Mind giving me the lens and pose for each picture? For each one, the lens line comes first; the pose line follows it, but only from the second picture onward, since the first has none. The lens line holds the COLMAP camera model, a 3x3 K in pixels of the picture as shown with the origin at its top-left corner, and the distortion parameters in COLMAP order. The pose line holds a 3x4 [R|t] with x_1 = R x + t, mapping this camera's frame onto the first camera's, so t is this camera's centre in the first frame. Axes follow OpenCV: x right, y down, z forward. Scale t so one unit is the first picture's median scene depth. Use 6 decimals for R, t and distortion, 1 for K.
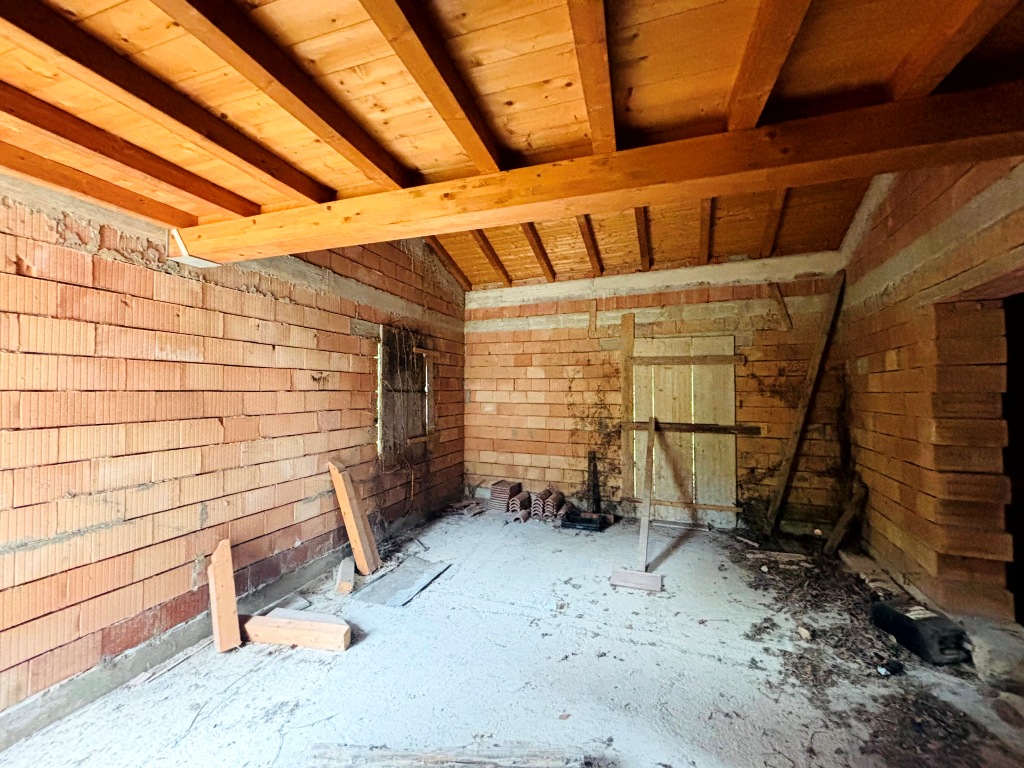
lens RADIAL K [[416.8, 0, 510.7], [0, 416.8, 380.8], [0, 0, 1]] dist [0.001727, 0.000191]
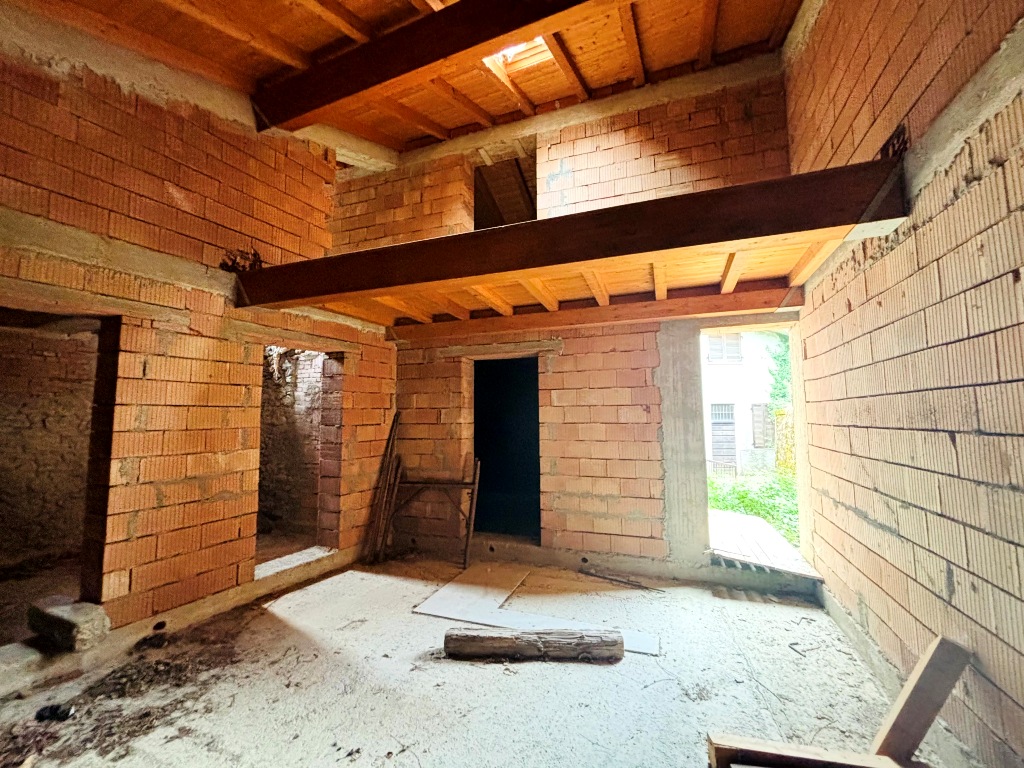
lens RADIAL K [[416.8, 0, 510.7], [0, 416.8, 380.8], [0, 0, 1]] dist [0.001727, 0.000191]
pose [[-0.998518, 0.013498, 0.052713, -0.132078], [0.007827, 0.994298, -0.106351, 0.096352], [-0.053848, -0.105781, -0.992930, 2.134390]]
